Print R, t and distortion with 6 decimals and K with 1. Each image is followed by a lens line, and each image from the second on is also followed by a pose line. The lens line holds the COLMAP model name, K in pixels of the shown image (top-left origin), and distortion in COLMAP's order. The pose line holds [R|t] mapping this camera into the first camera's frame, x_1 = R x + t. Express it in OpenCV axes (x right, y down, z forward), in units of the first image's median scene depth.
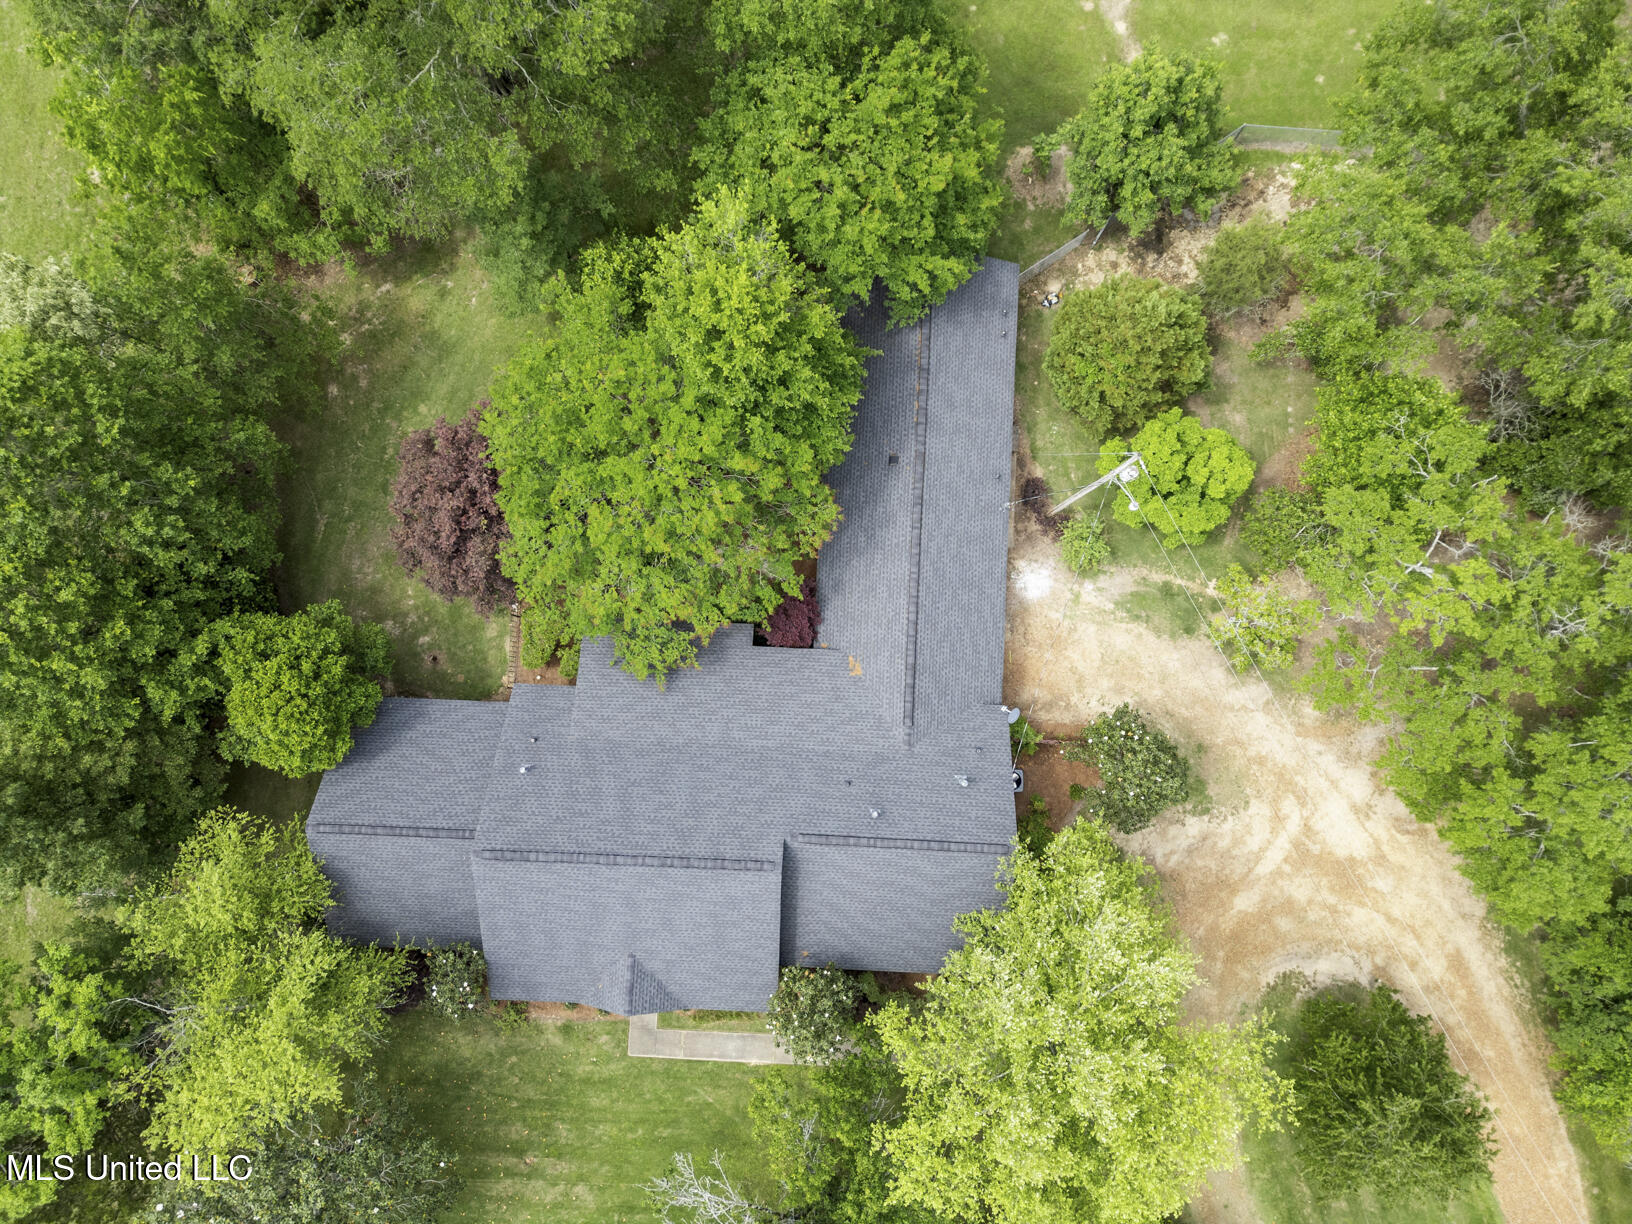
lens RADIAL K [[1138.9, 0, 821.7], [0, 1138.9, 617.5], [0, 0, 1]] dist [0.070262, -0.057103]
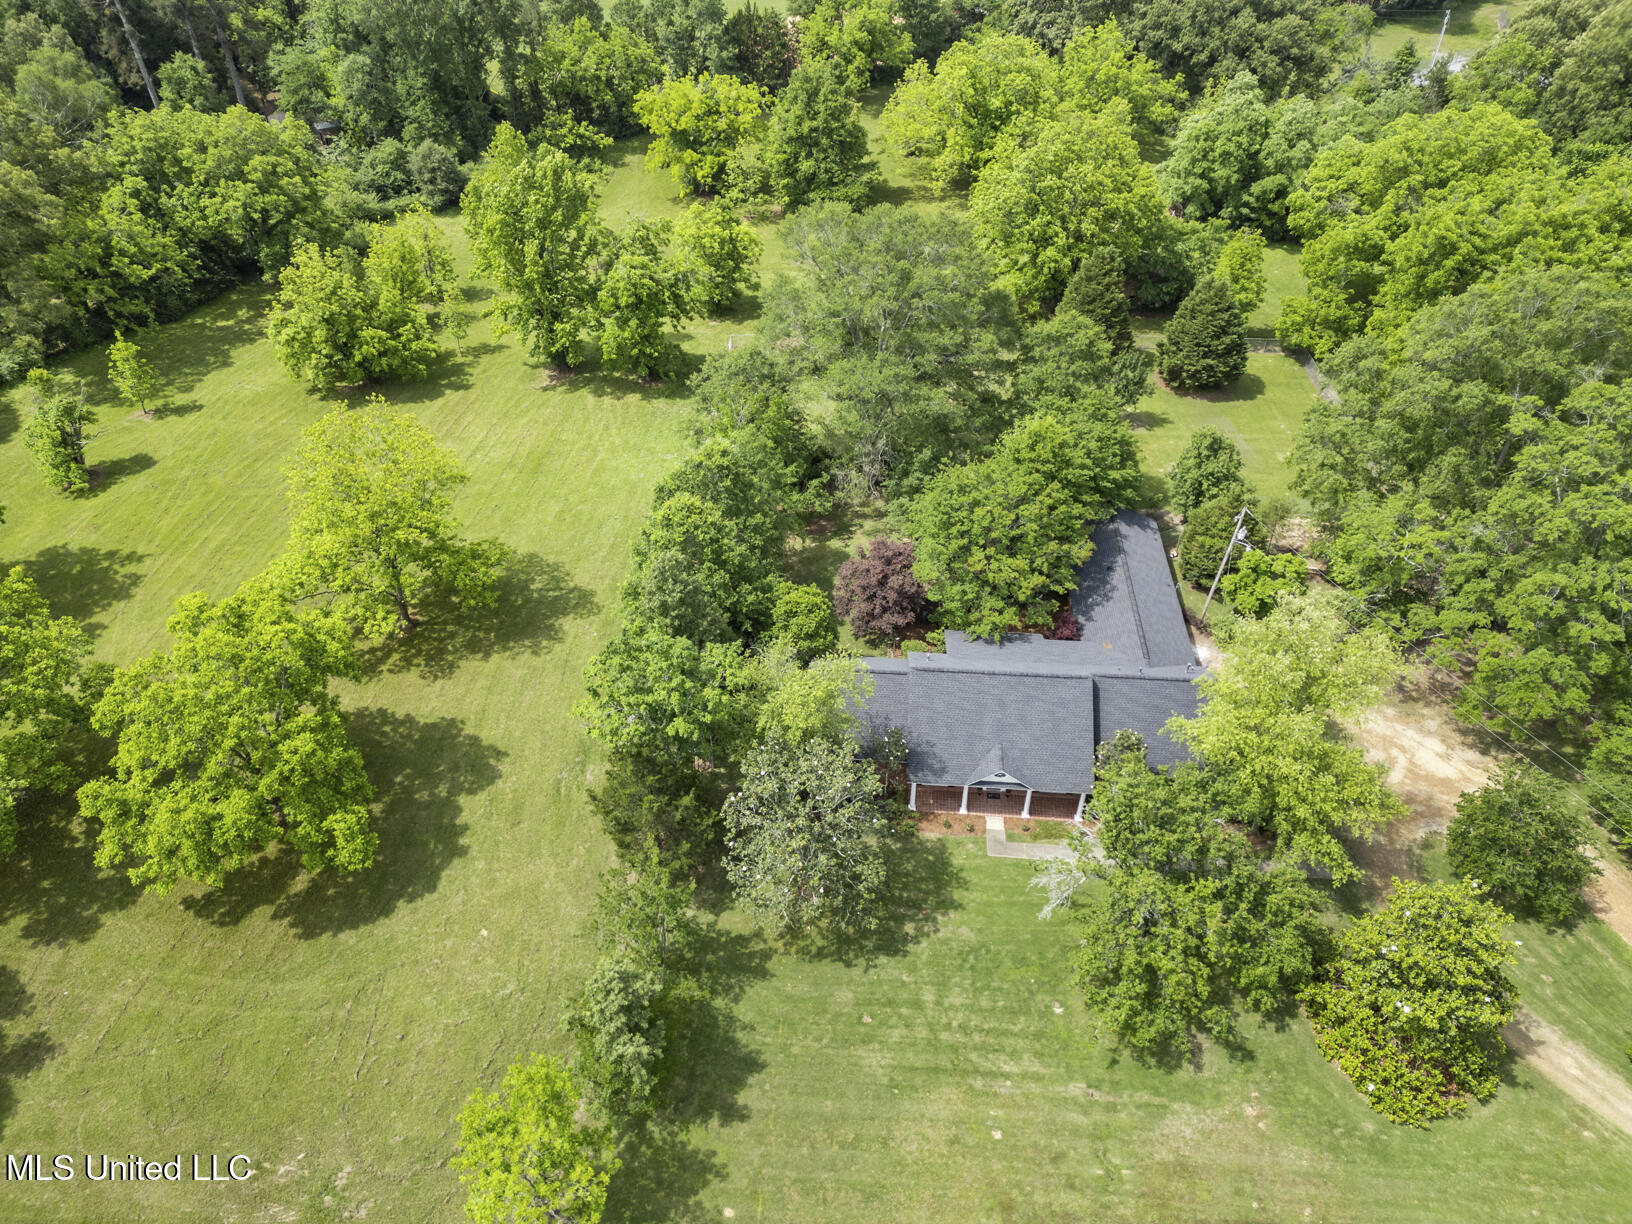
lens RADIAL K [[1138.9, 0, 821.7], [0, 1138.9, 617.5], [0, 0, 1]] dist [0.070262, -0.057103]
pose [[0.999631, 0.025476, -0.009447, -0.408290], [-0.024355, 0.685972, -0.727221, 1.359763], [-0.012046, 0.727182, 0.686339, -0.216761]]
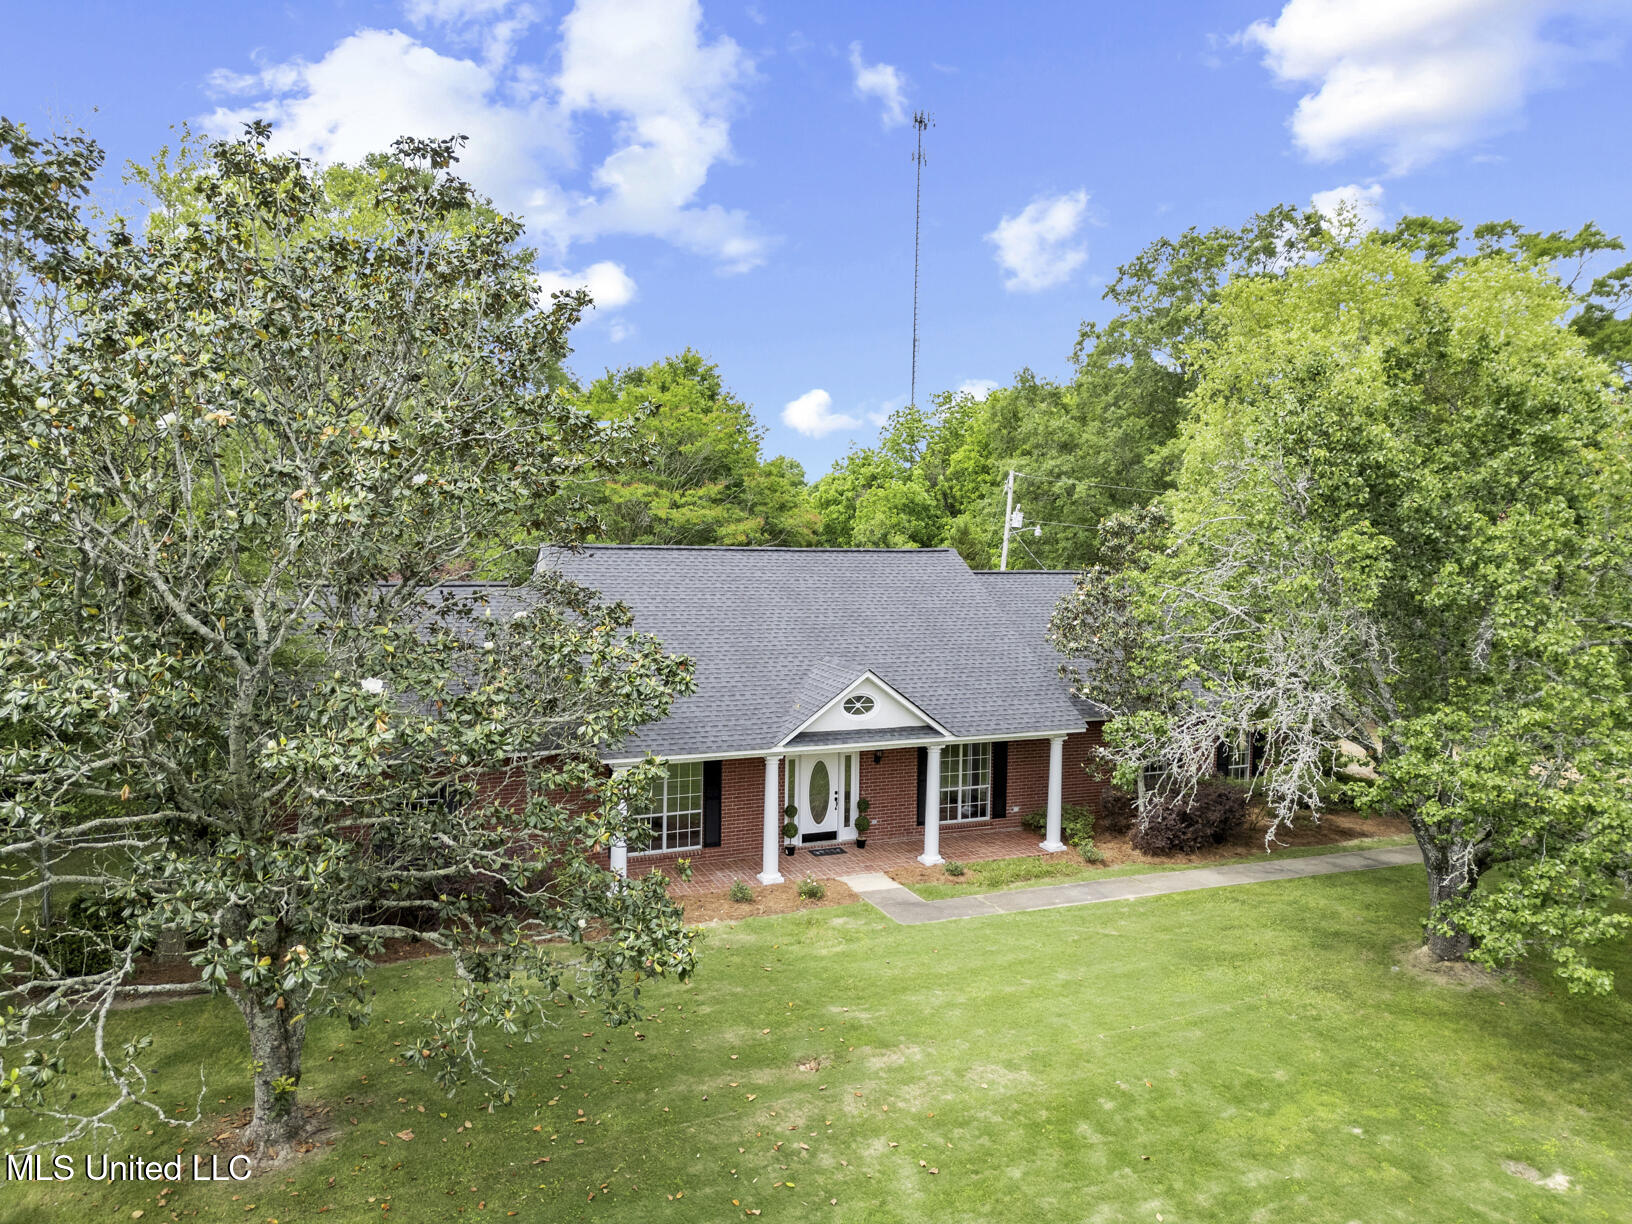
lens RADIAL K [[1155.7, 0, 815.5], [0, 1155.7, 565.9], [0, 0, 1]] dist [0.063894, -0.047742]
pose [[0.892502, 0.016250, 0.450751, -0.443232], [0.446885, 0.103538, -0.888580, 0.830800], [-0.061109, 0.994493, 0.085146, 0.926198]]
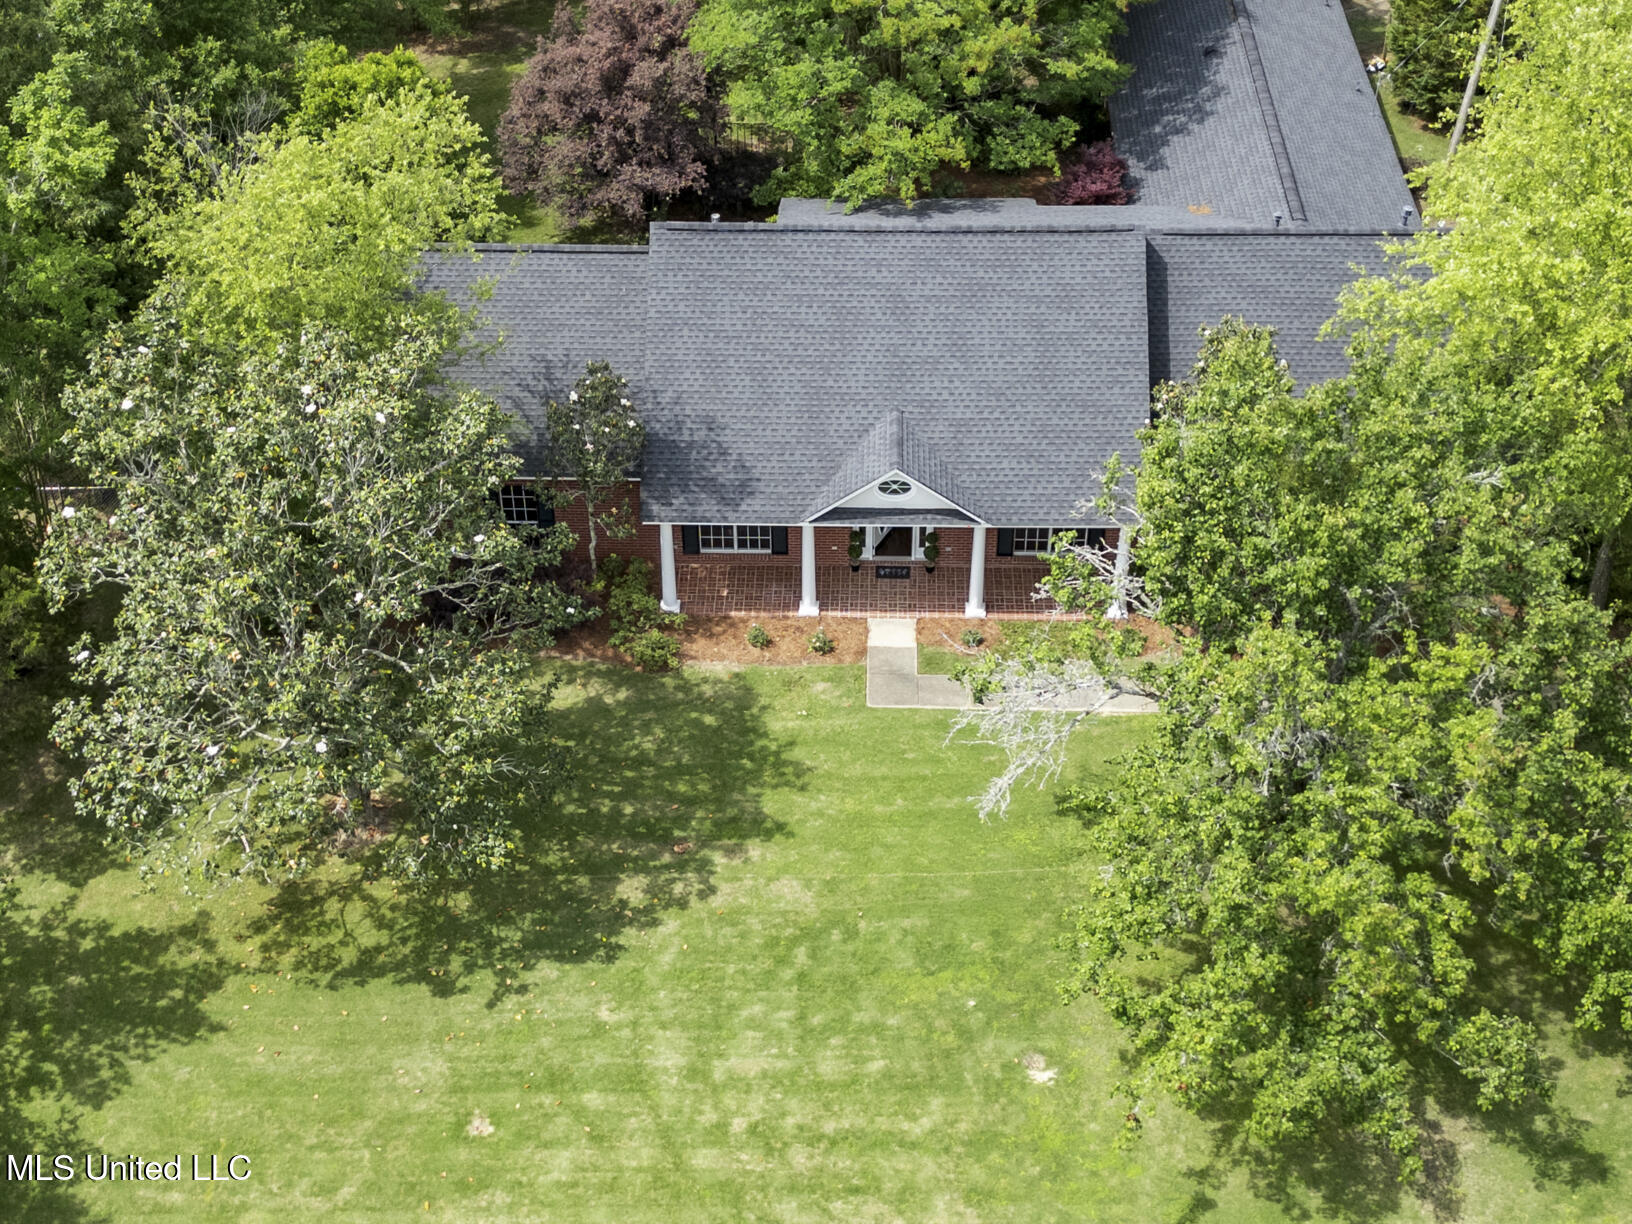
lens RADIAL K [[2250.3, 0, 832.9], [0, 2250.3, 614.9], [0, 0, 1]] dist [0.139112, -0.067127]
pose [[0.999477, -0.008802, 0.031109, -0.234130], [0.028691, 0.684986, -0.727991, 1.217183], [-0.014901, 0.728503, 0.684880, 0.306298]]
